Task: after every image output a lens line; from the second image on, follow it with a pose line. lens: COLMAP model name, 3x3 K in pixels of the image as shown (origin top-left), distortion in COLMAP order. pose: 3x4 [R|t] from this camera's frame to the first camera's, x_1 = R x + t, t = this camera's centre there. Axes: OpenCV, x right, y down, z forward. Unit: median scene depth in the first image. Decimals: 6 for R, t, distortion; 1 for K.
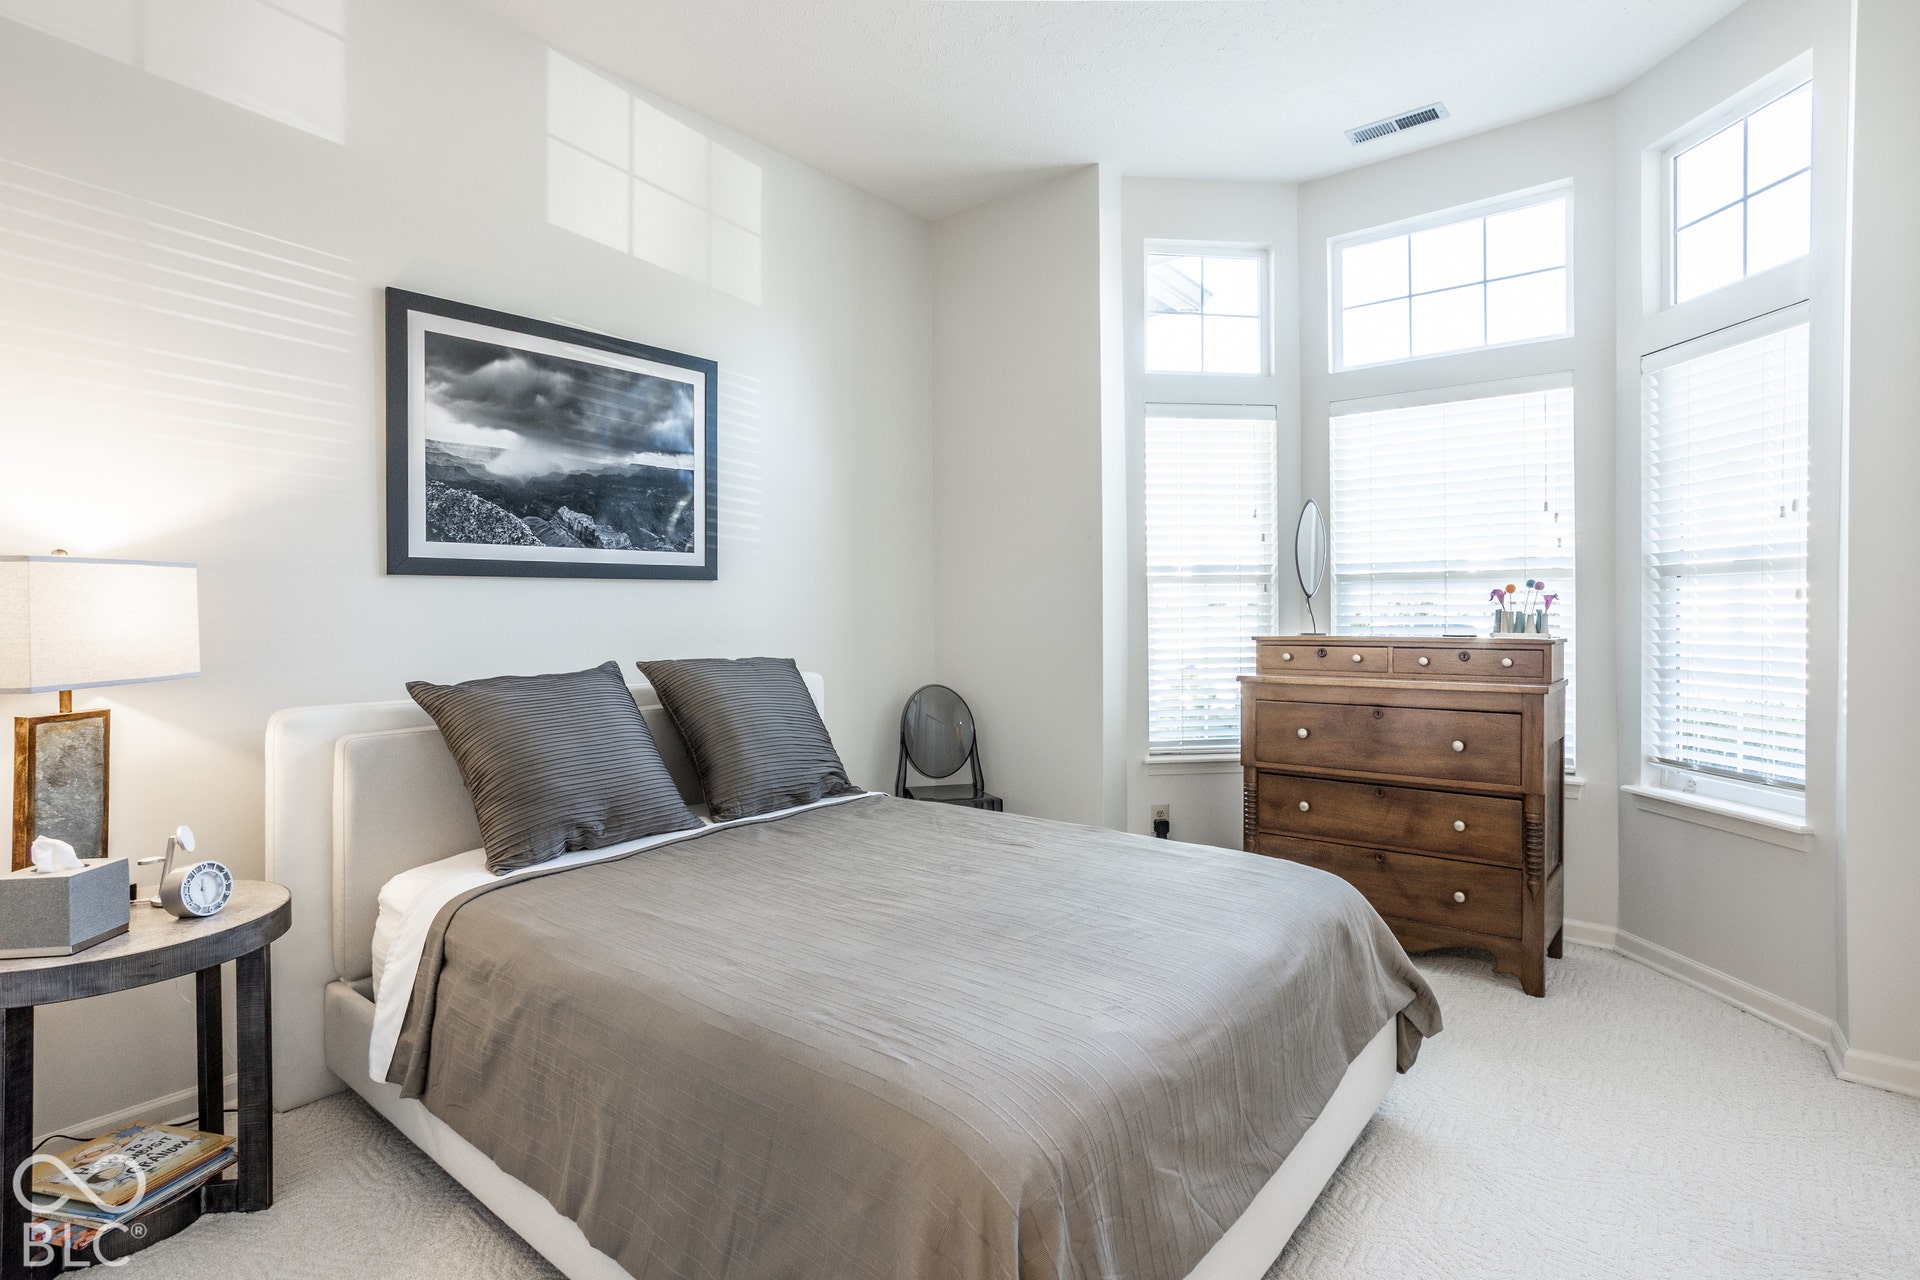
lens RADIAL K [[913.8, 0, 963.8], [0, 913.8, 630.9], [0, 0, 1]] dist [-0.013293, 0.001791]
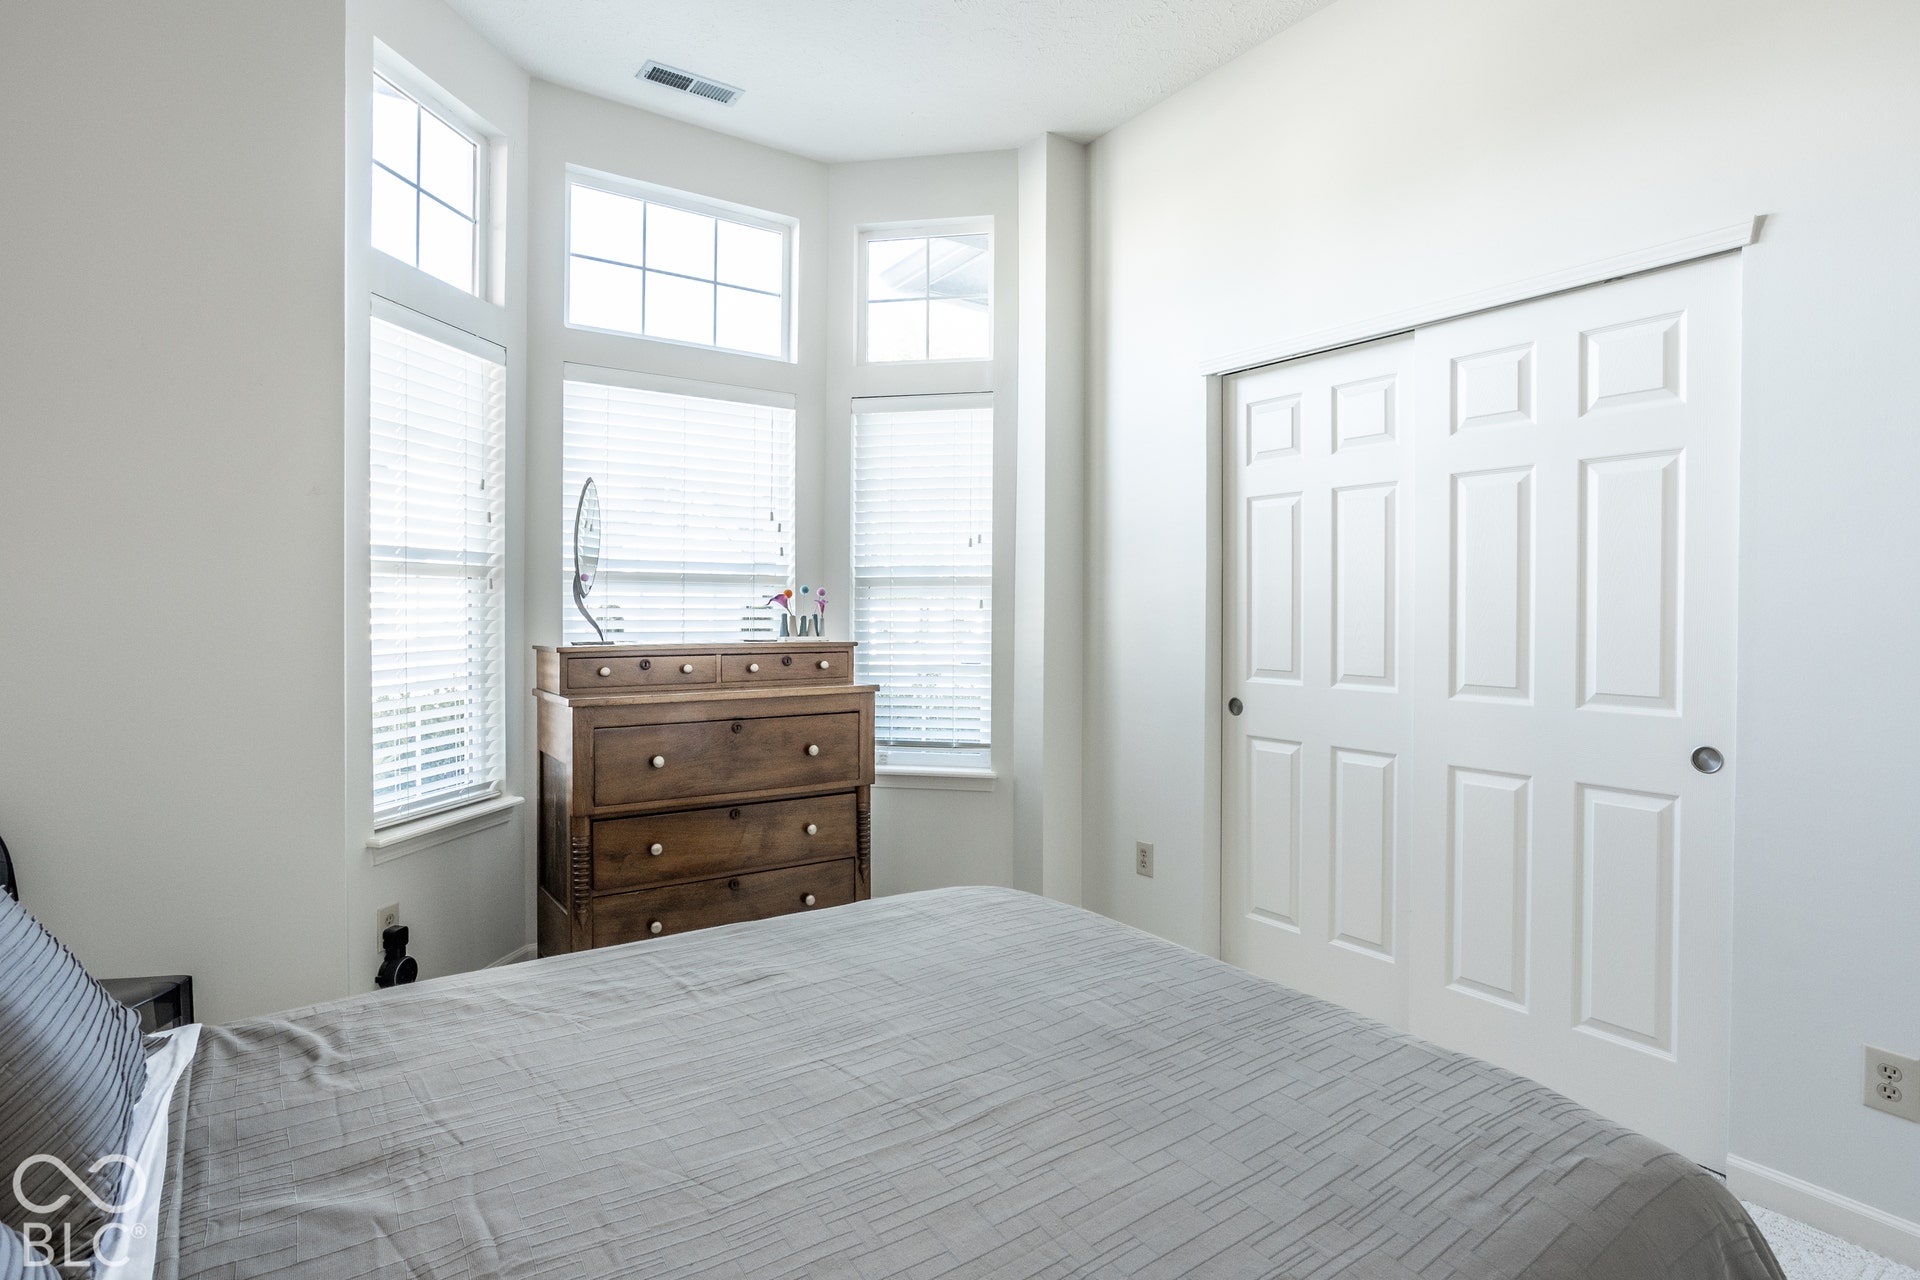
lens RADIAL K [[979.8, 0, 963.6], [0, 979.8, 624.2], [0, 0, 1]] dist [-0.021852, 0.001149]
pose [[0.296330, -0.006270, 0.955065, -0.409774], [0.014798, 0.999889, 0.001973, -0.011346], [-0.954971, 0.013548, 0.296390, 0.484166]]
